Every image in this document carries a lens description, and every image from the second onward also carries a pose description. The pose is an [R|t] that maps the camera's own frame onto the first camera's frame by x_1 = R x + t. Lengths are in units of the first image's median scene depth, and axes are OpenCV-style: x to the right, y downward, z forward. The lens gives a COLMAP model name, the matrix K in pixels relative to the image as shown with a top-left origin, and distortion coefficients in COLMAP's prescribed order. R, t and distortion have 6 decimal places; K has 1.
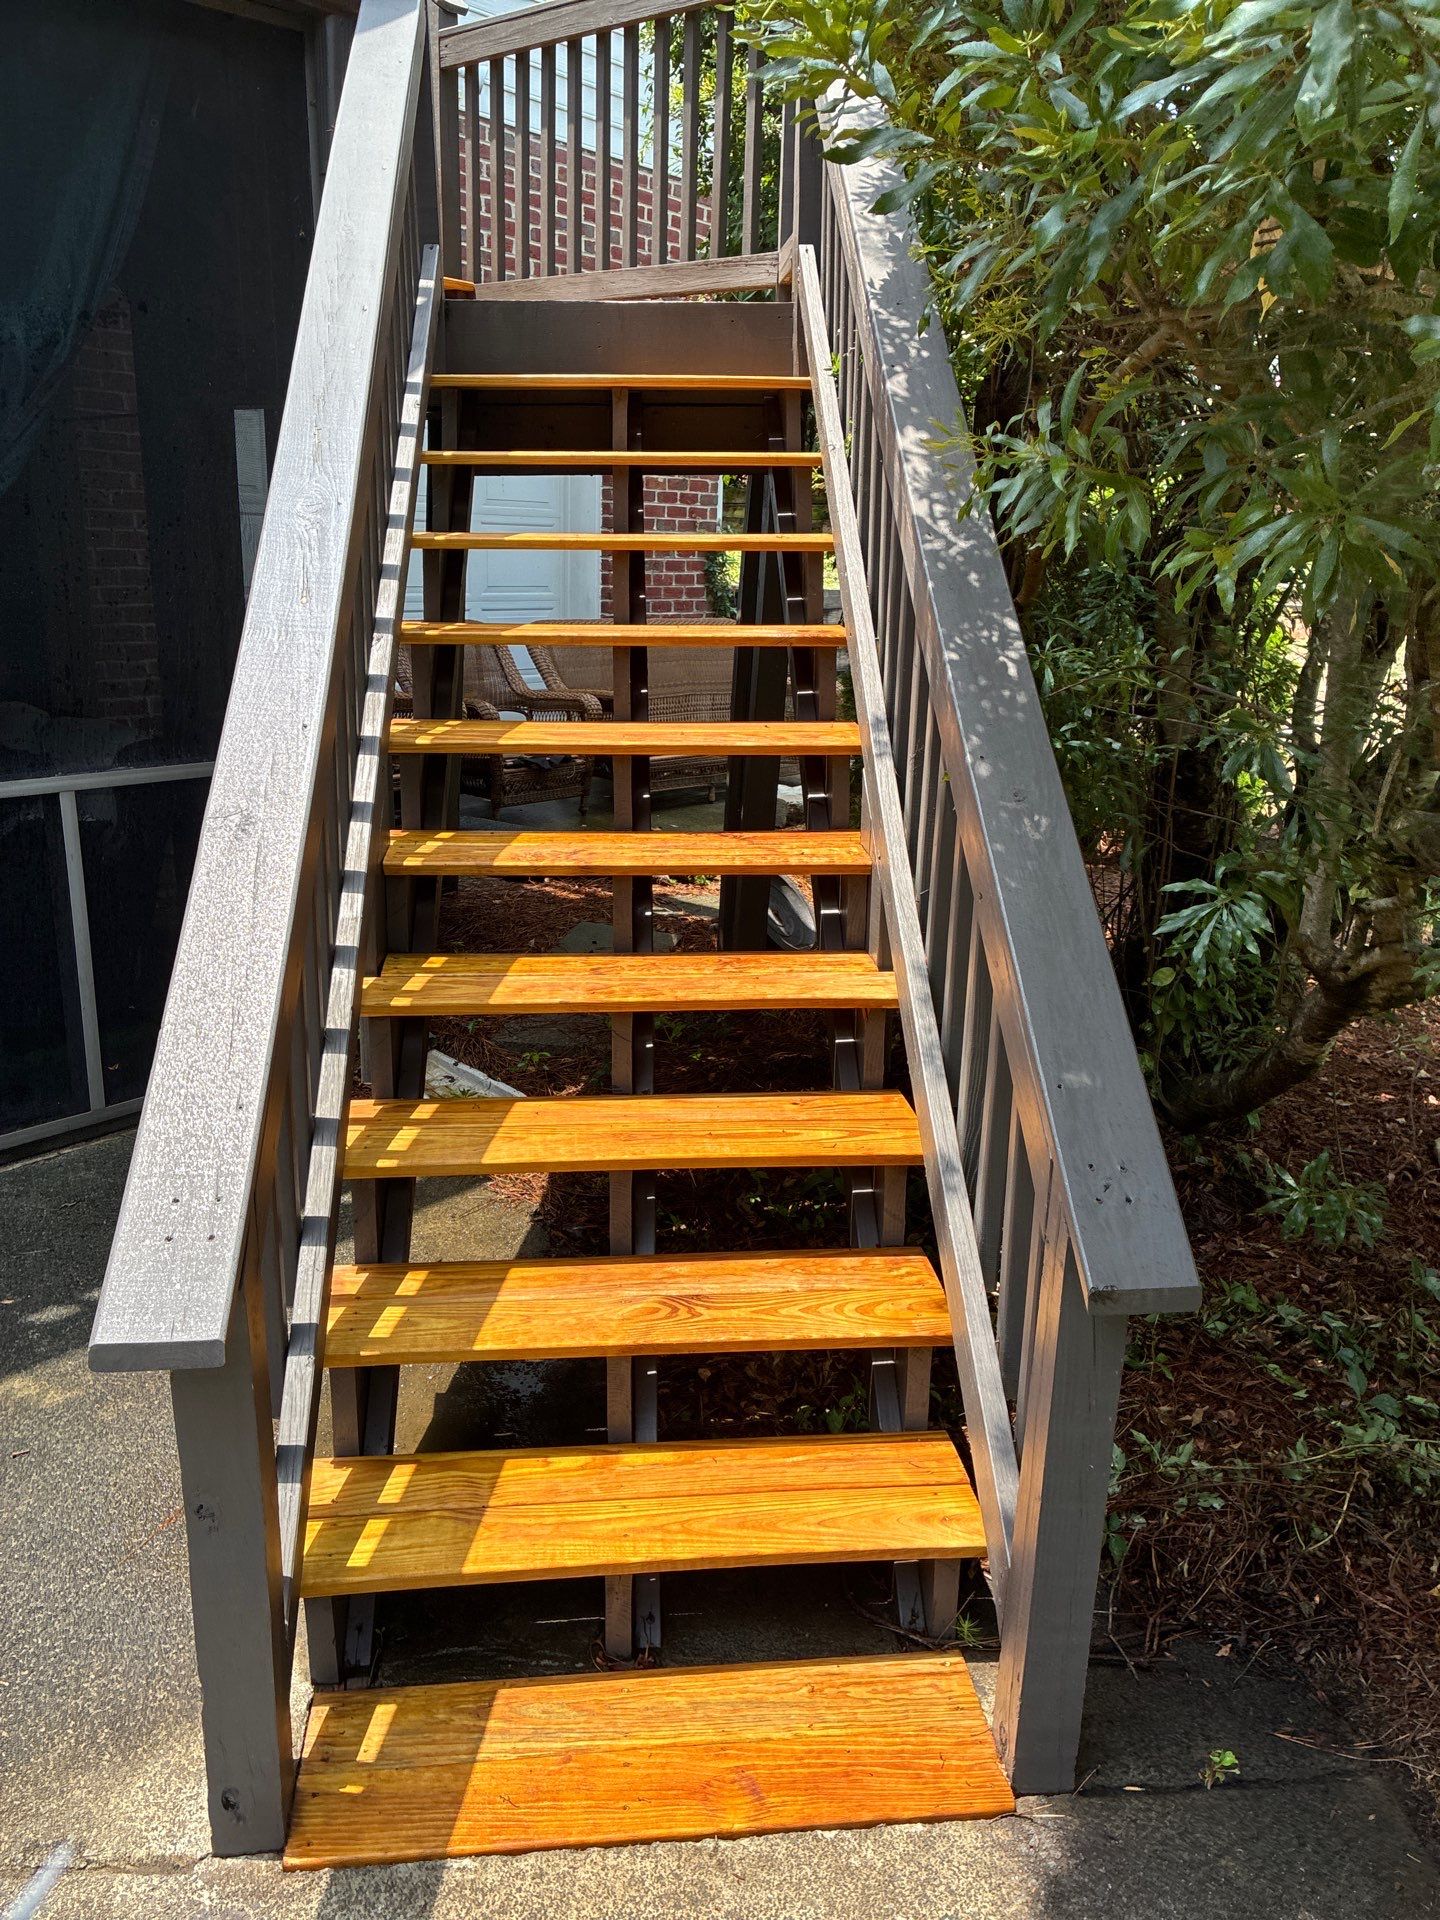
lens RADIAL K [[1458.1, 0, 698.1], [0, 1458.1, 949.8], [0, 0, 1]] dist [0.052586, -0.066631]
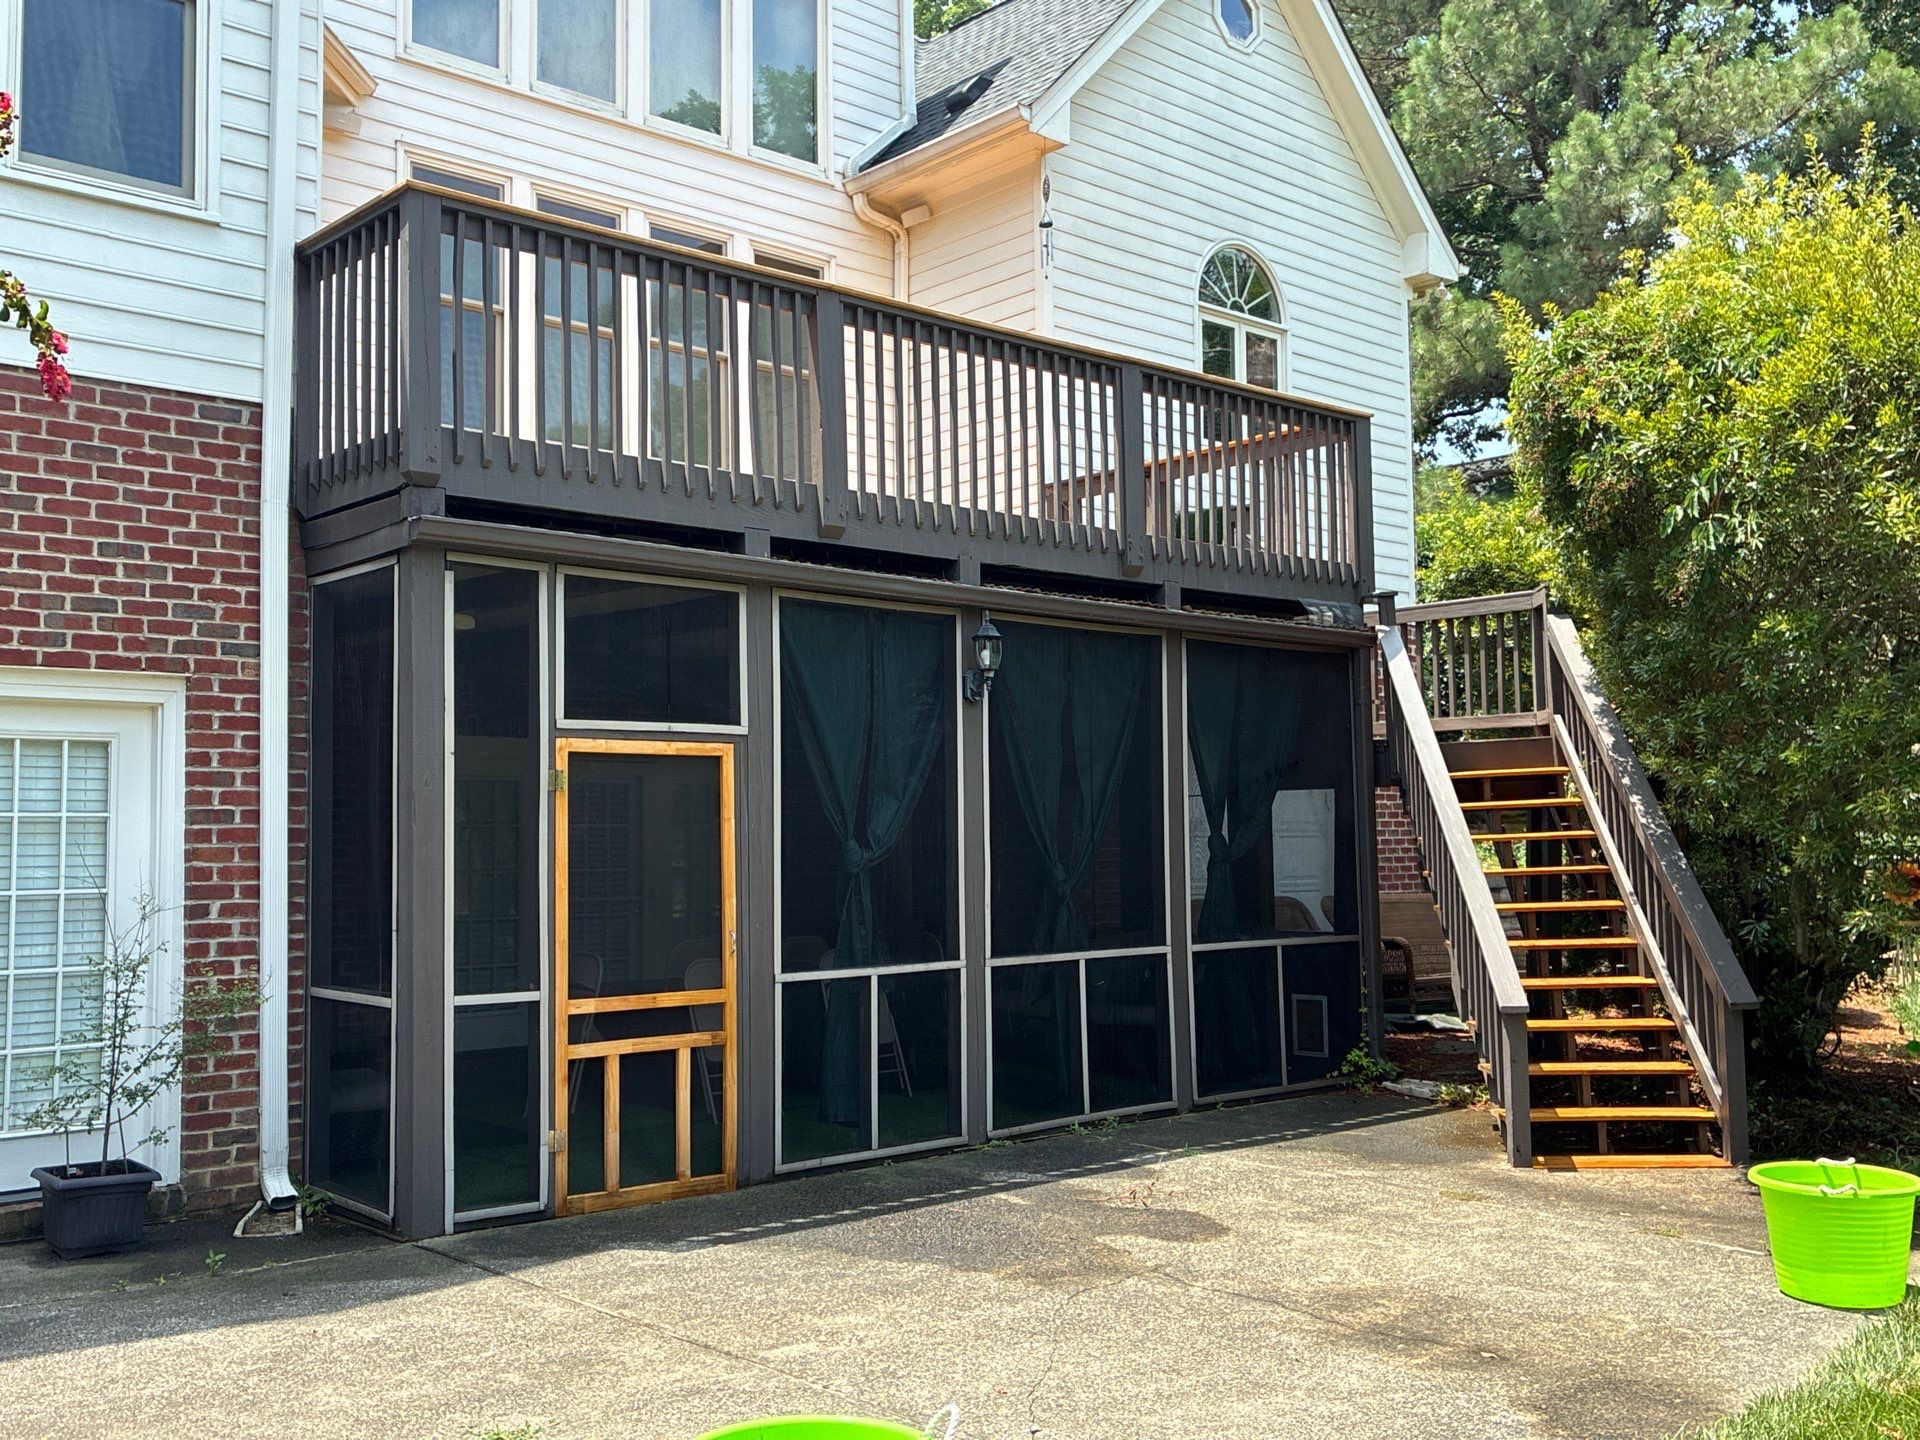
lens RADIAL K [[1792.2, 0, 968.2], [0, 1792.2, 713.6], [0, 0, 1]] dist [0.032165, -0.006686]
pose [[0.989819, -0.054643, -0.131425, -0.676358], [0.005884, 0.938290, -0.345801, 0.717807], [0.142210, 0.341507, 0.929058, -2.545311]]
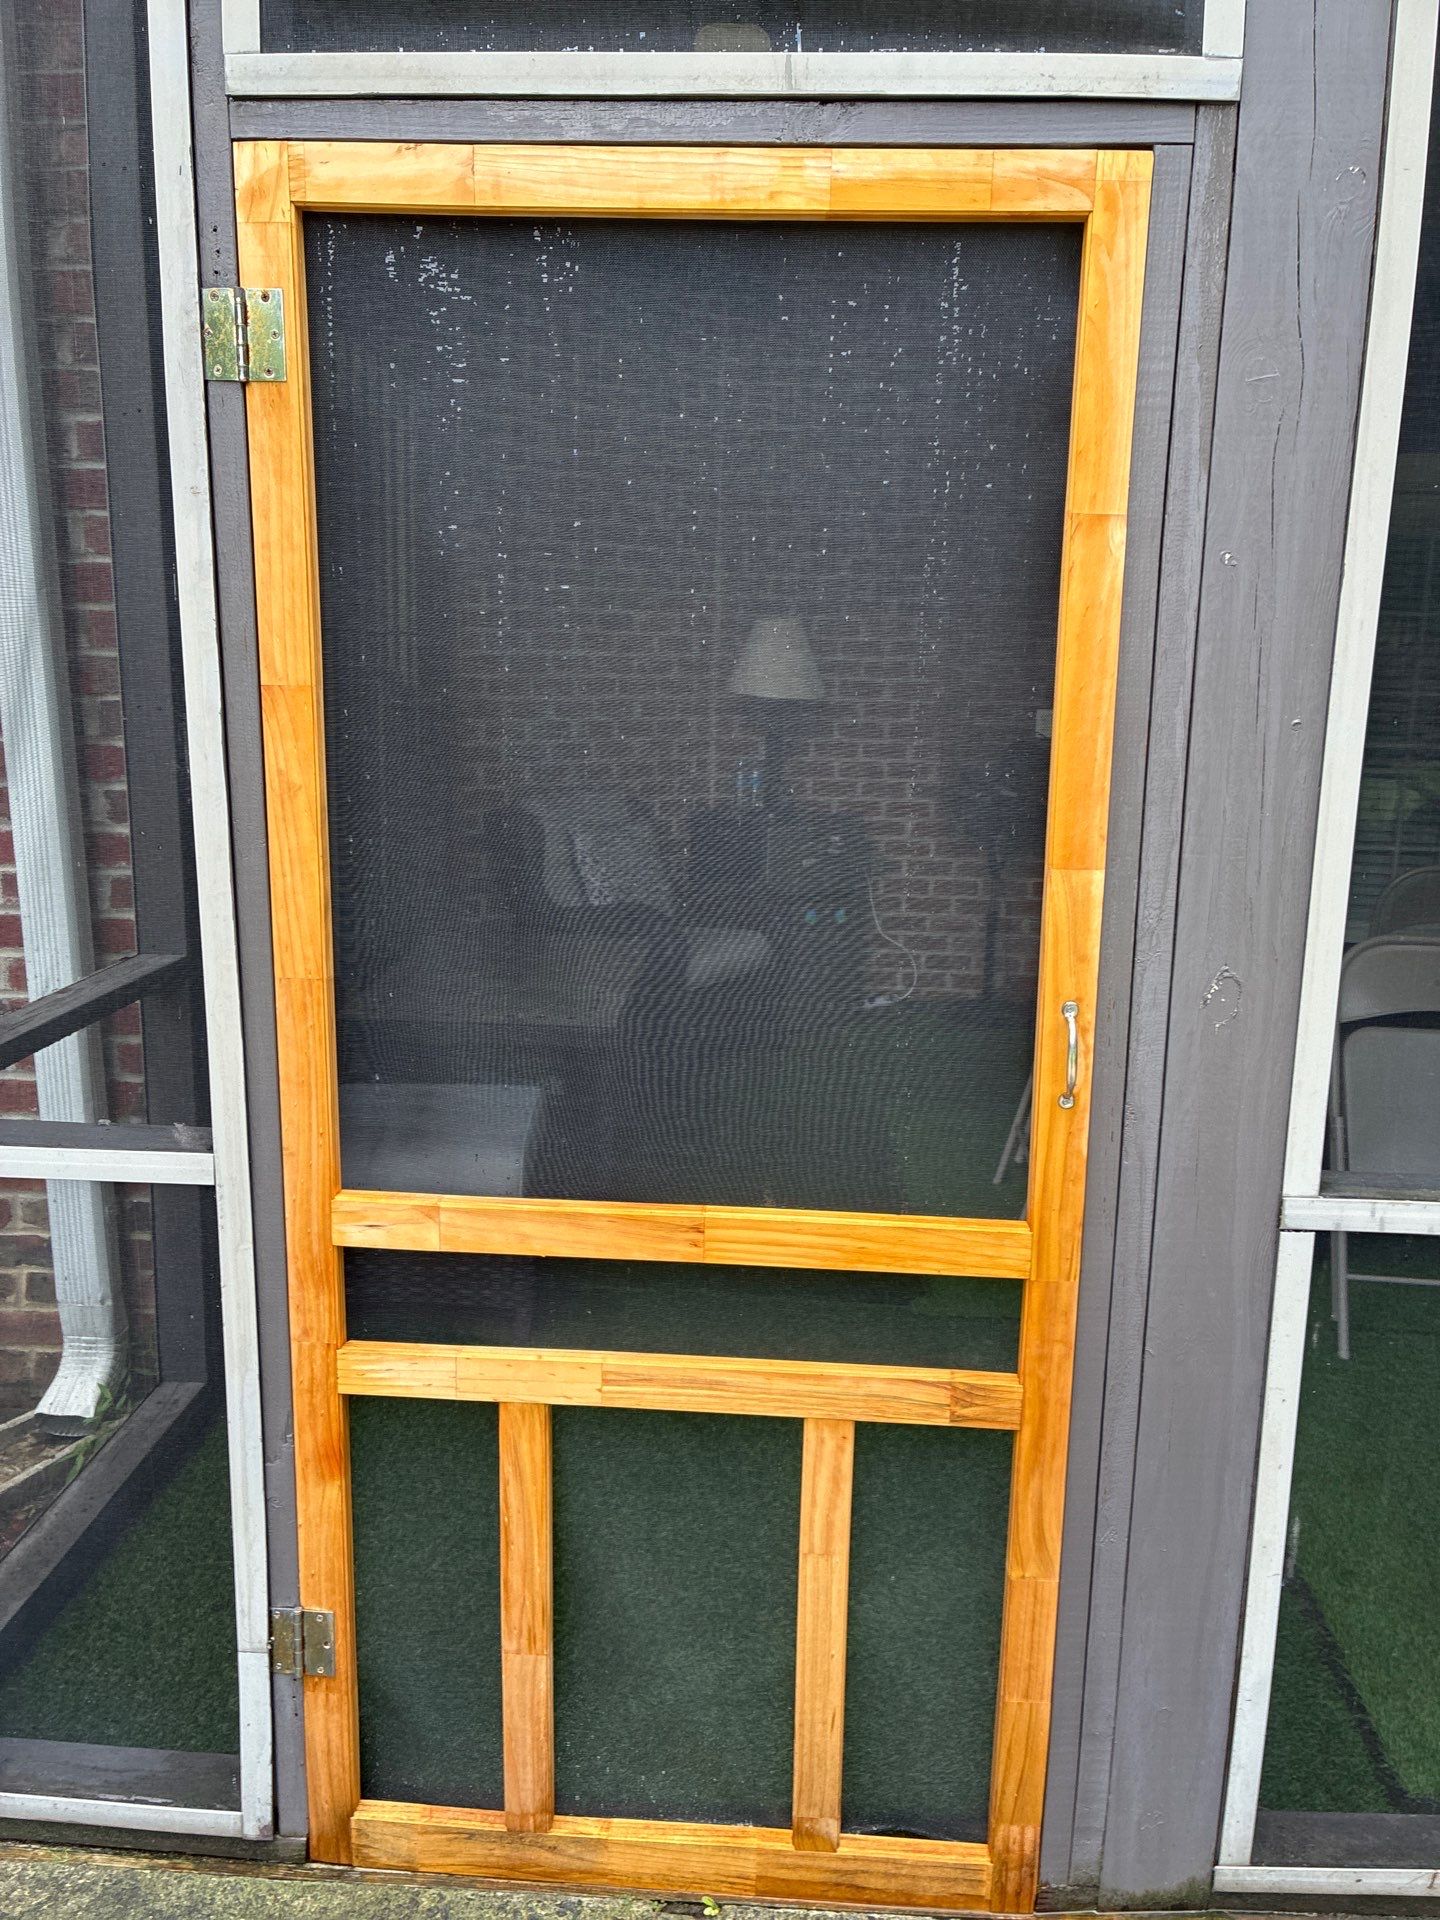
lens RADIAL K [[1458.1, 0, 698.1], [0, 1458.1, 949.8], [0, 0, 1]] dist [0.052586, -0.066631]
pose [[0.609627, 0.136046, -0.780926, -1.095956], [-0.219303, 0.975656, -0.001228, 0.067426], [0.761749, 0.172008, 0.624622, -0.296436]]
